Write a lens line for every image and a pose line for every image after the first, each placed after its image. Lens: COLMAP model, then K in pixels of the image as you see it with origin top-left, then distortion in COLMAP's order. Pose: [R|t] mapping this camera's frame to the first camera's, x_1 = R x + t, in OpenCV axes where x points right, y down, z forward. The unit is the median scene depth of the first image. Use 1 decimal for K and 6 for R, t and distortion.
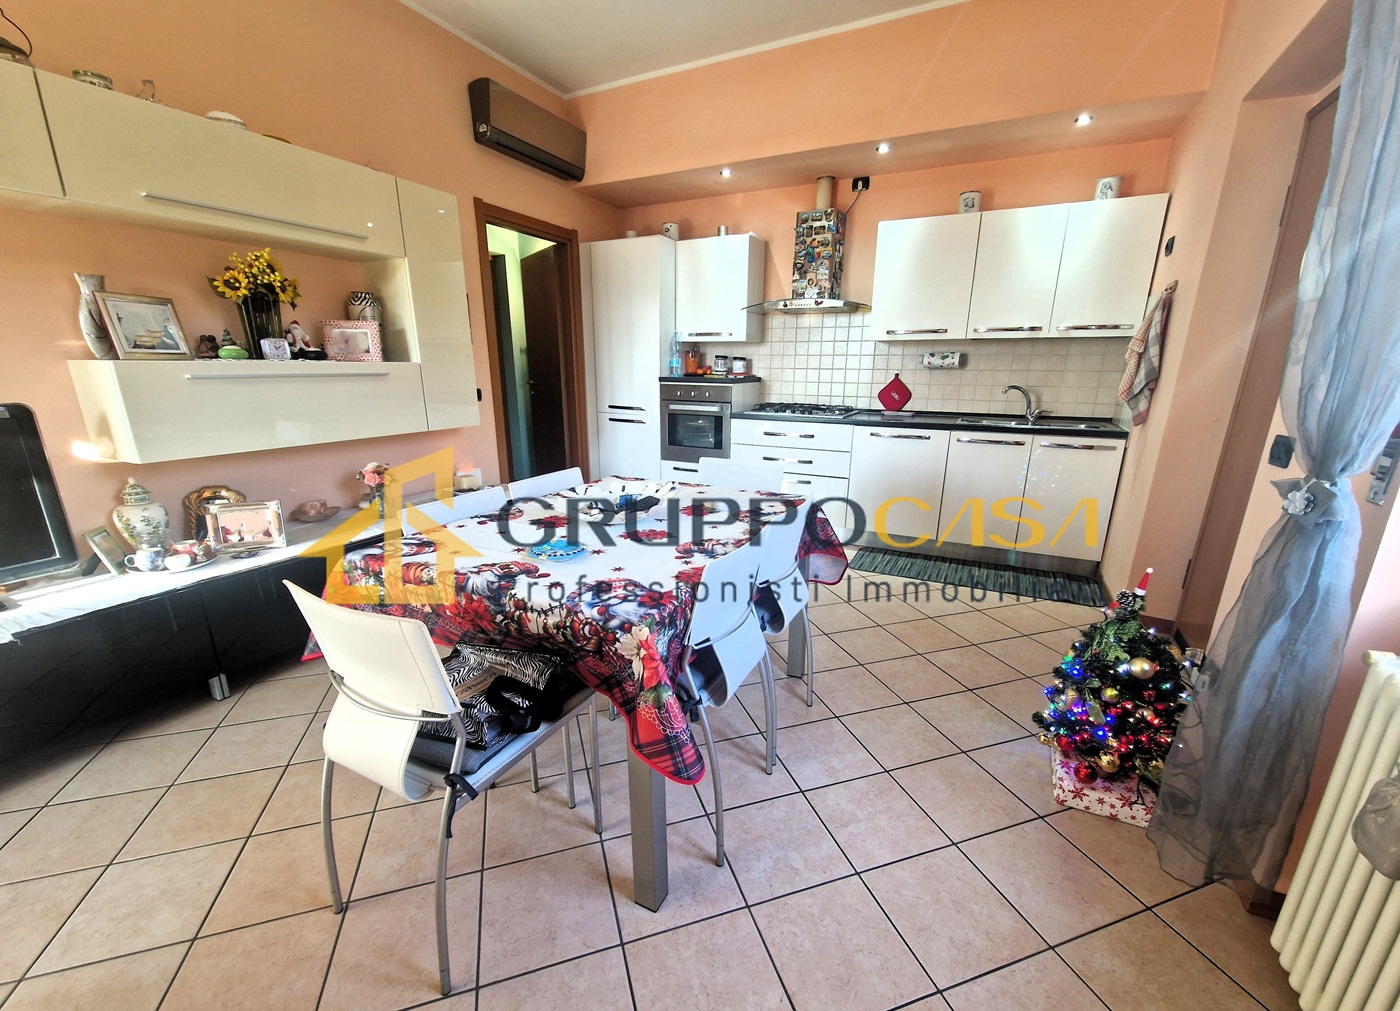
lens RADIAL K [[570.0, 0, 701.6], [0, 570.0, 527.7], [0, 0, 1]] dist [-0.001615, 0.000045]
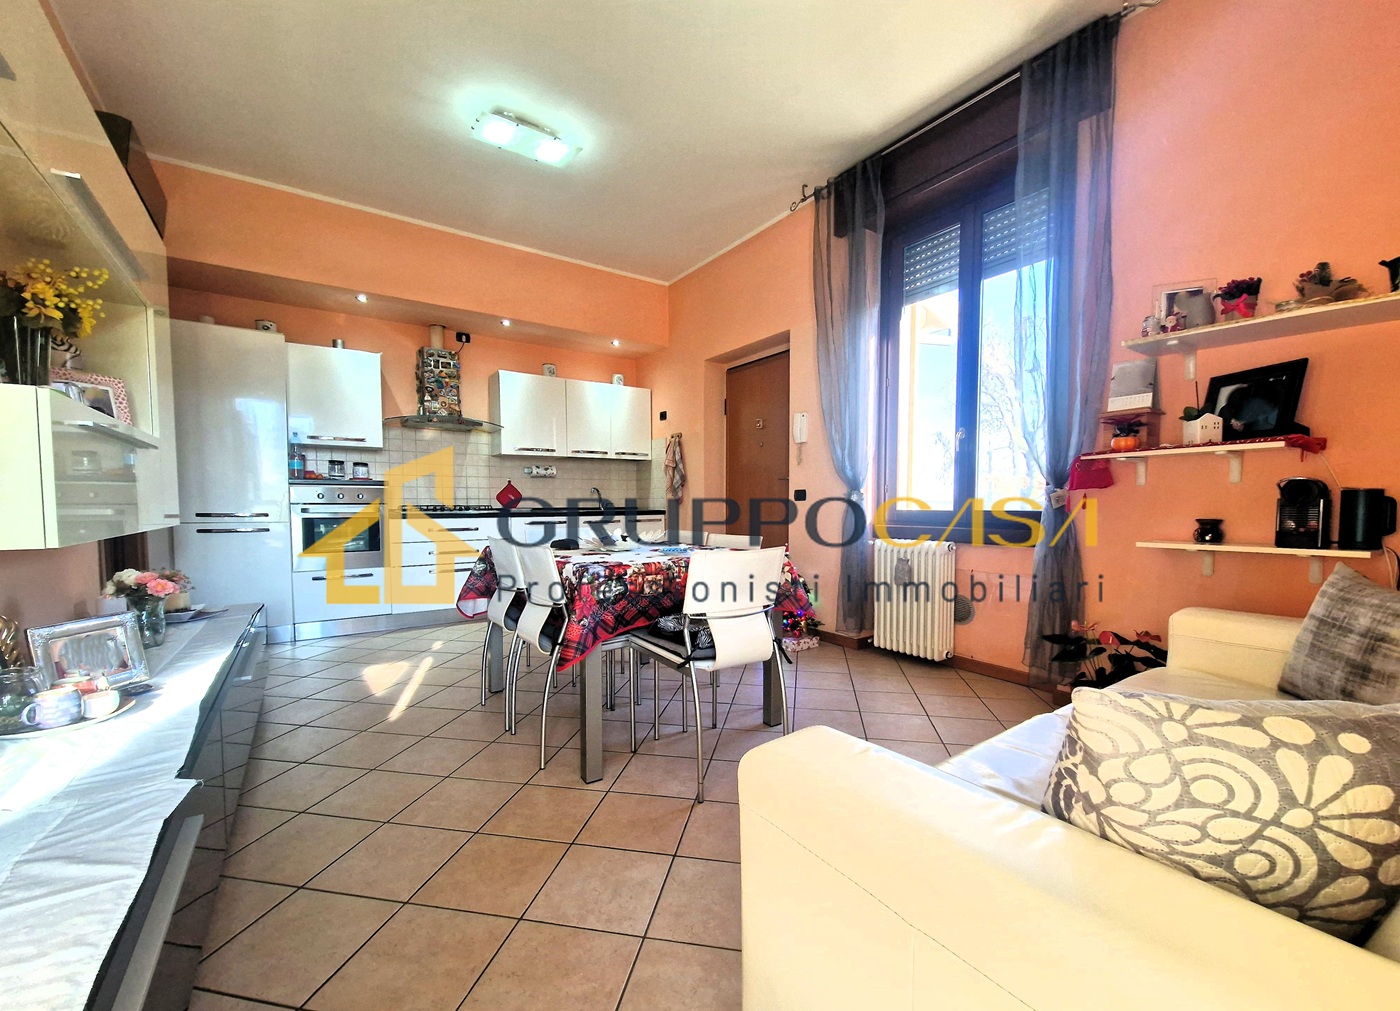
lens RADIAL K [[570.0, 0, 697.7], [0, 570.0, 504.0], [0, 0, 1]] dist [-0.001615, 0.000045]
pose [[0.474197, -0.008658, 0.880376, -0.609878], [0.249823, 0.960174, -0.125119, 0.048214], [-0.844231, 0.279270, 0.457475, 0.073236]]
